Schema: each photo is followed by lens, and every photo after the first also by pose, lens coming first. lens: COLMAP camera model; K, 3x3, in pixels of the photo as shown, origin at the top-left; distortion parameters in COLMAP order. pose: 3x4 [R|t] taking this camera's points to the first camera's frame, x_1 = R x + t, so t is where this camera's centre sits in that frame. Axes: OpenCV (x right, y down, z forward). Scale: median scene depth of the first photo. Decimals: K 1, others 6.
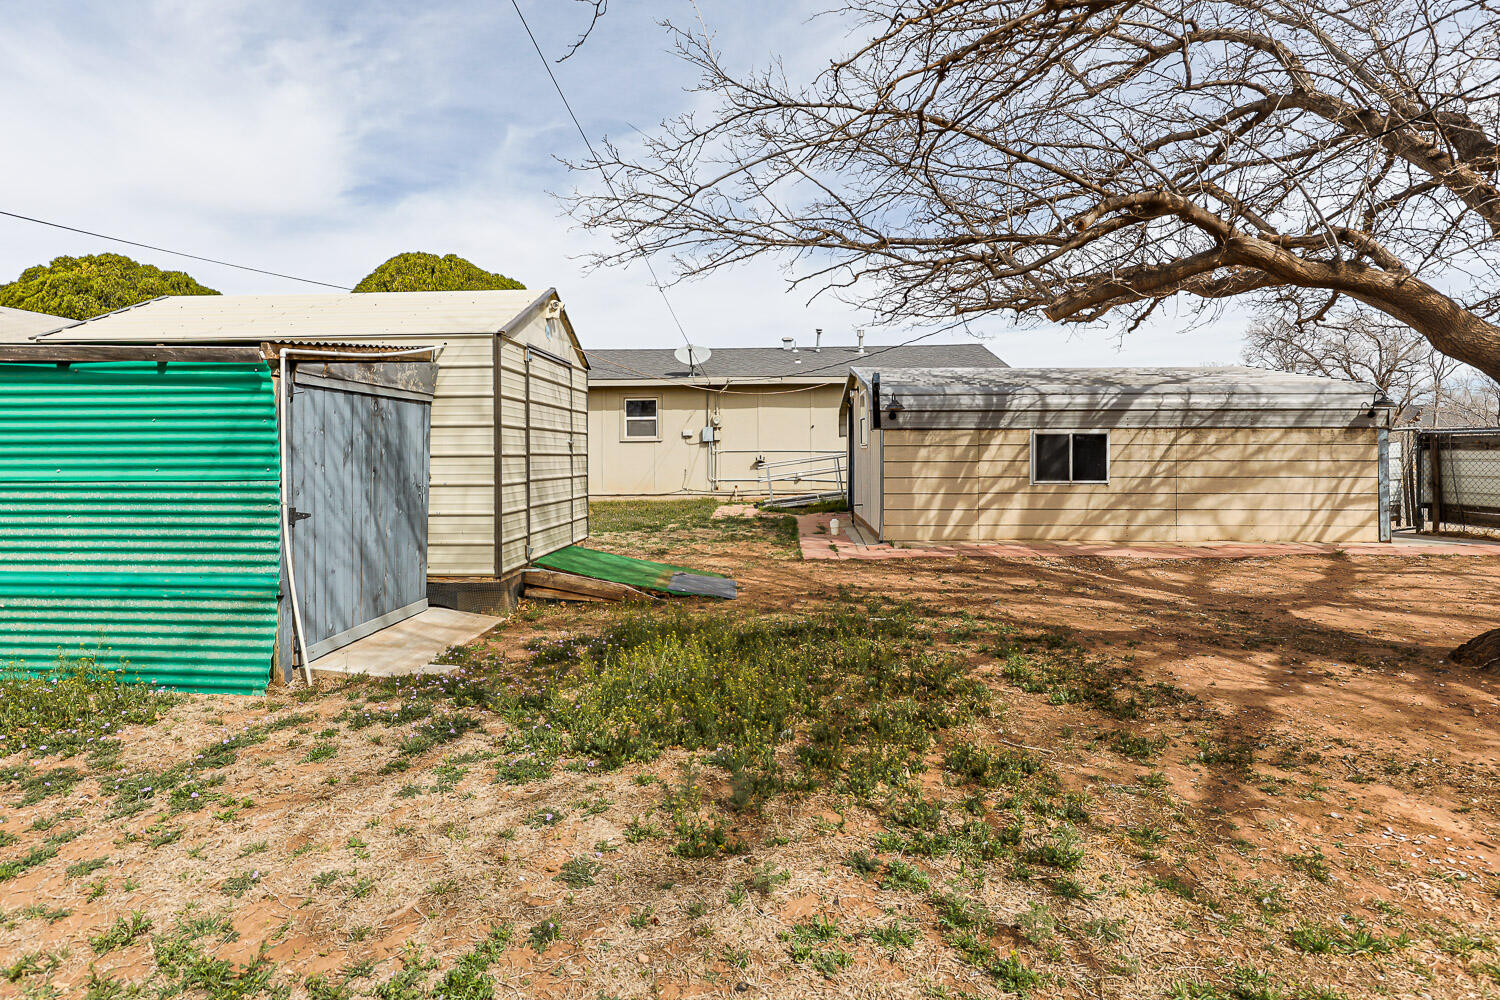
lens RADIAL K [[735.0, 0, 768.1], [0, 735.0, 454.5], [0, 0, 1]] dist [-0.009088, 0.006775]
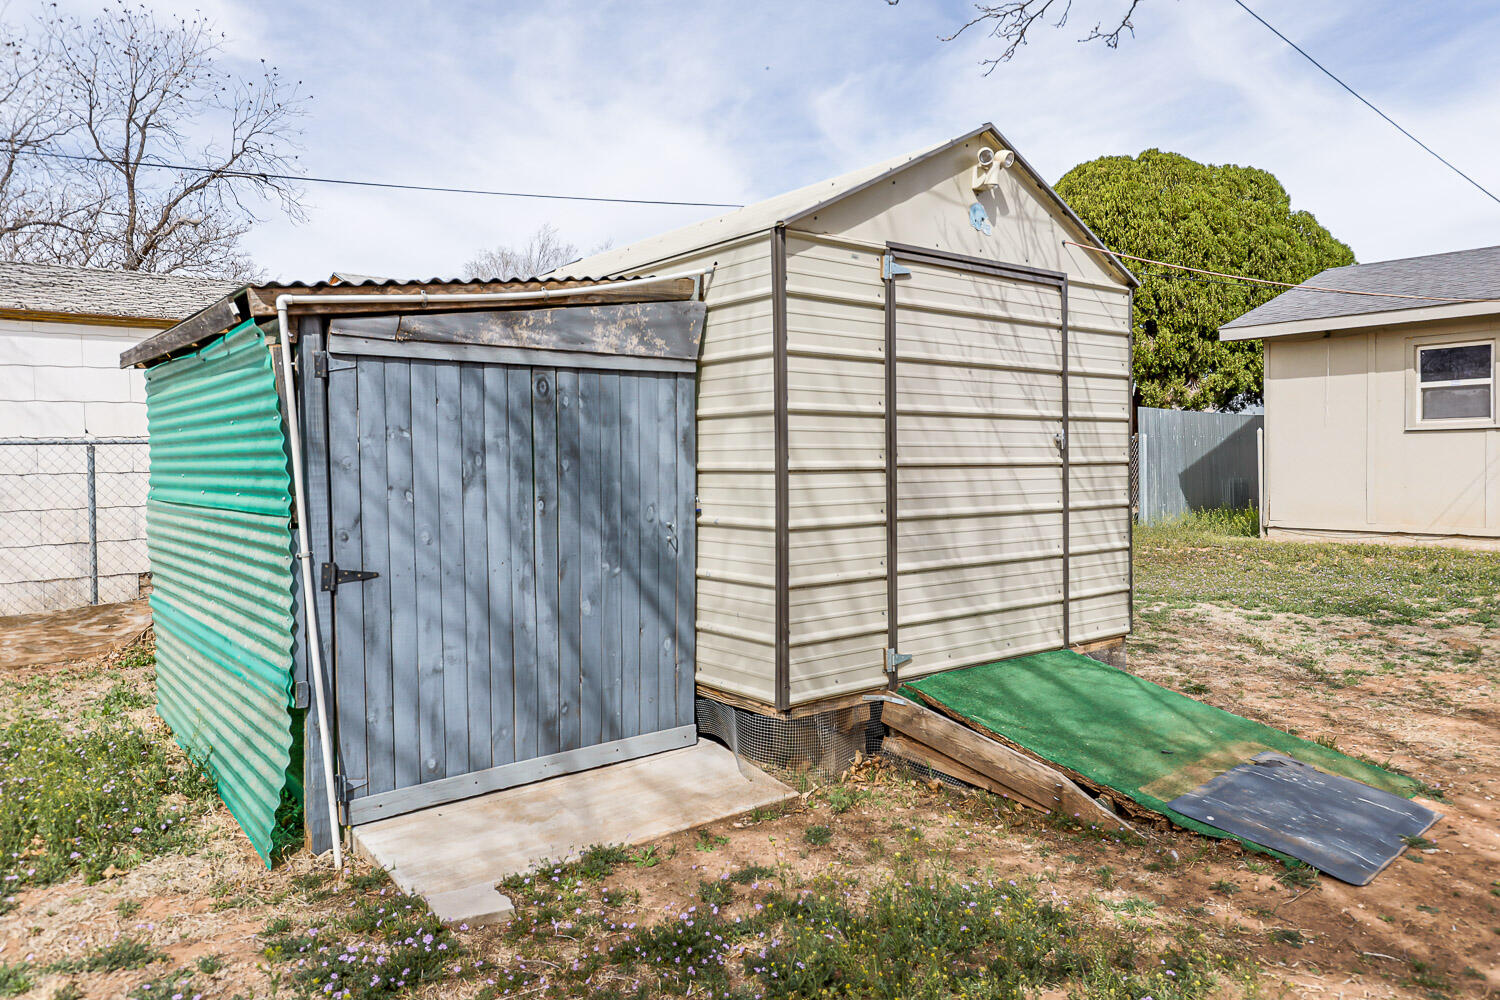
lens RADIAL K [[1028.5, 0, 759.6], [0, 1028.5, 485.0], [0, 0, 1]] dist [0.018640, -0.004313]
pose [[0.657678, 0.015827, -0.753132, 0.156463], [0.007592, 0.999589, 0.027636, -0.008497], [0.753261, -0.023893, 0.657288, 0.520937]]
